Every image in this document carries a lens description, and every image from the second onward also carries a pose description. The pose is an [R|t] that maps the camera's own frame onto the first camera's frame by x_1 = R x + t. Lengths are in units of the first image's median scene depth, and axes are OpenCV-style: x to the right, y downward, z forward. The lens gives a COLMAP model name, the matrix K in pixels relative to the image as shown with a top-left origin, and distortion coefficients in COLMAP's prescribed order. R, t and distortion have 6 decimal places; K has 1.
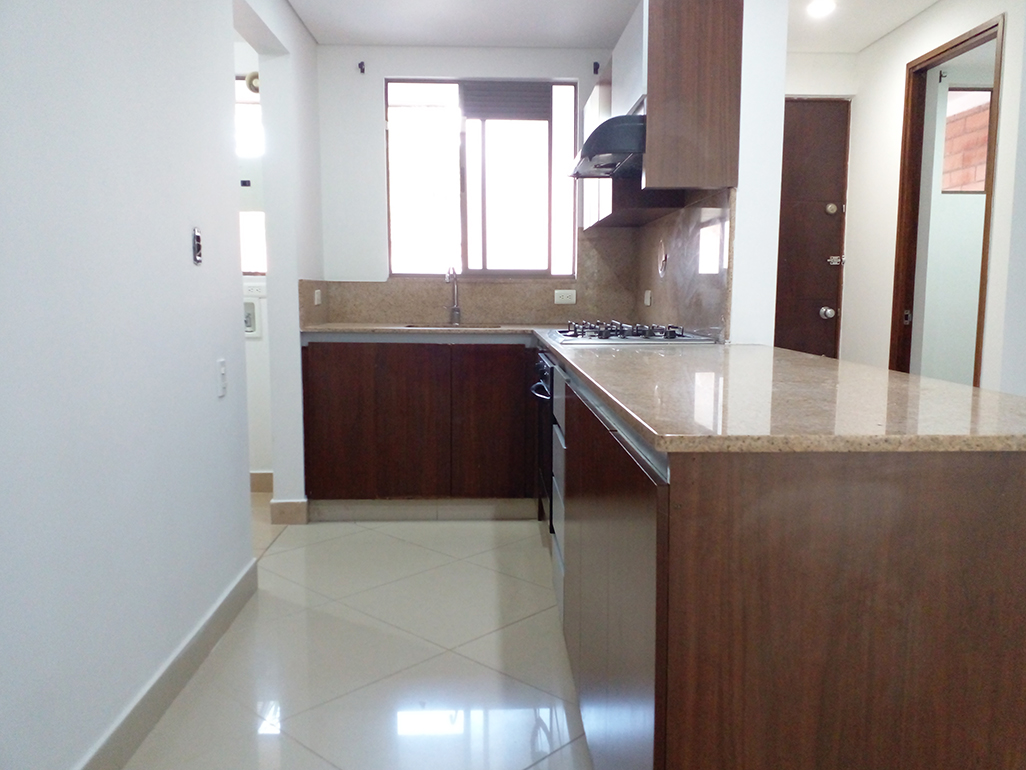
lens RADIAL K [[843.1, 0, 513.0], [0, 843.1, 385.0], [0, 0, 1]] dist [0.081780, -0.002587]
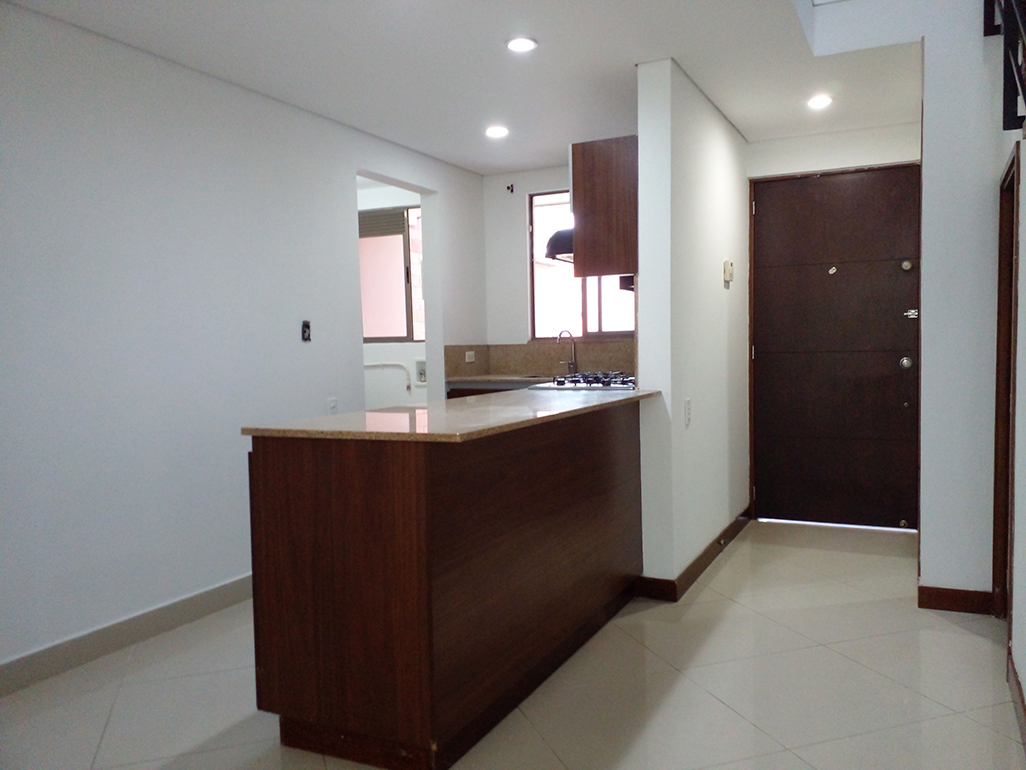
lens RADIAL K [[812.5, 0, 514.4], [0, 812.5, 400.7], [0, 0, 1]] dist [0.013585, 0.001578]
pose [[0.879098, 0.008880, -0.476559, 0.441751], [-0.027786, 0.999081, -0.032641, 0.009635], [0.475831, 0.041936, 0.878537, -0.125895]]
